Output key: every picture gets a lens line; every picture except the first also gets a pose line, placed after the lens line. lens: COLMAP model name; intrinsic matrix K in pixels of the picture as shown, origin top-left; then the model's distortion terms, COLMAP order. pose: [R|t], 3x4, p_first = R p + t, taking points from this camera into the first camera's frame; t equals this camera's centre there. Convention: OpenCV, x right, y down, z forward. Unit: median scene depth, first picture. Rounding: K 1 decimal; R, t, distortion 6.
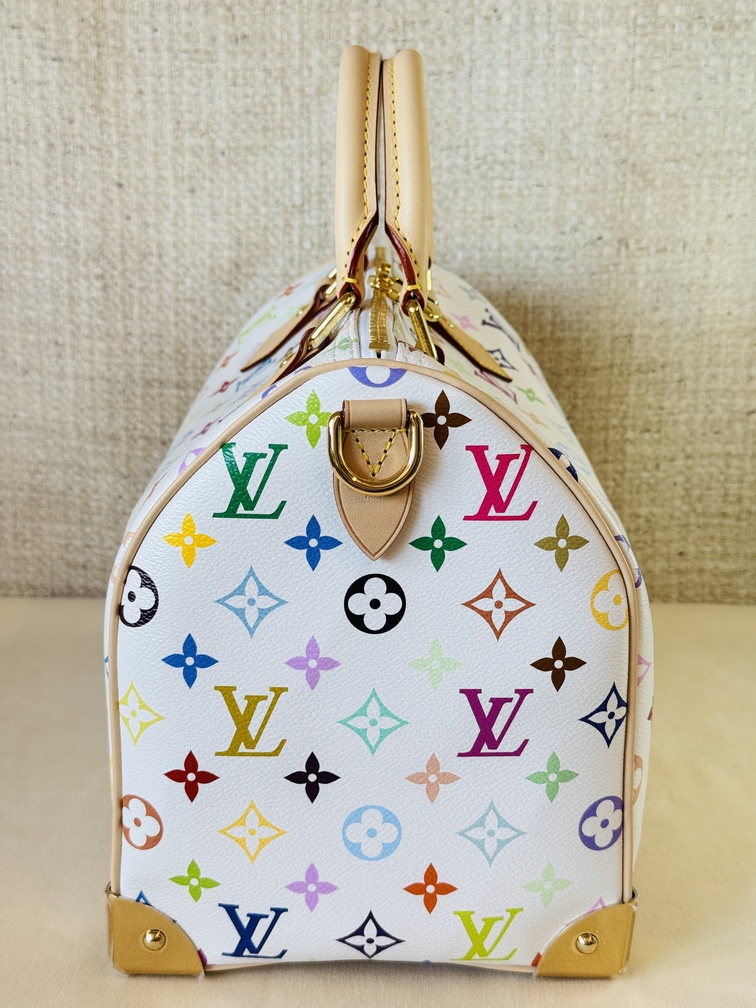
lens RADIAL K [[1407.7, 0, 374.7], [0, 1407.7, 507.7], [0, 0, 1]] dist [0.168355, -0.460453]
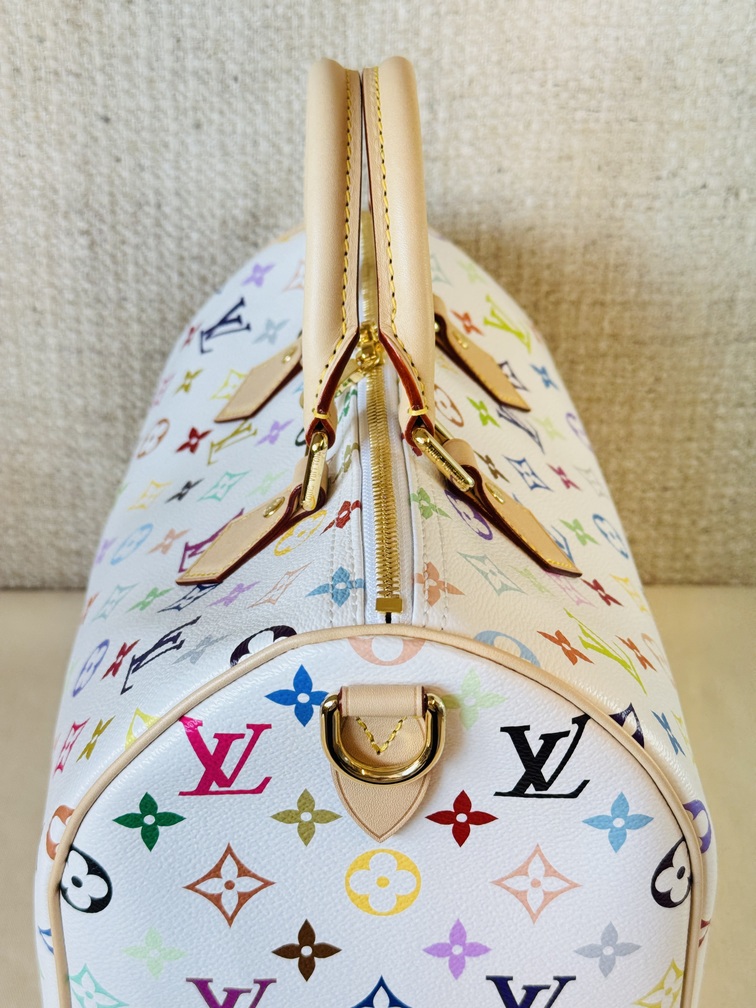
lens RADIAL K [[1418.3, 0, 371.3], [0, 1418.3, 509.0], [0, 0, 1]] dist [0.191180, -0.578330]
pose [[0.999083, -0.014244, 0.040387, -0.067244], [0.004874, 0.974757, 0.223217, -0.194249], [-0.042547, -0.222816, 0.973932, 0.166597]]
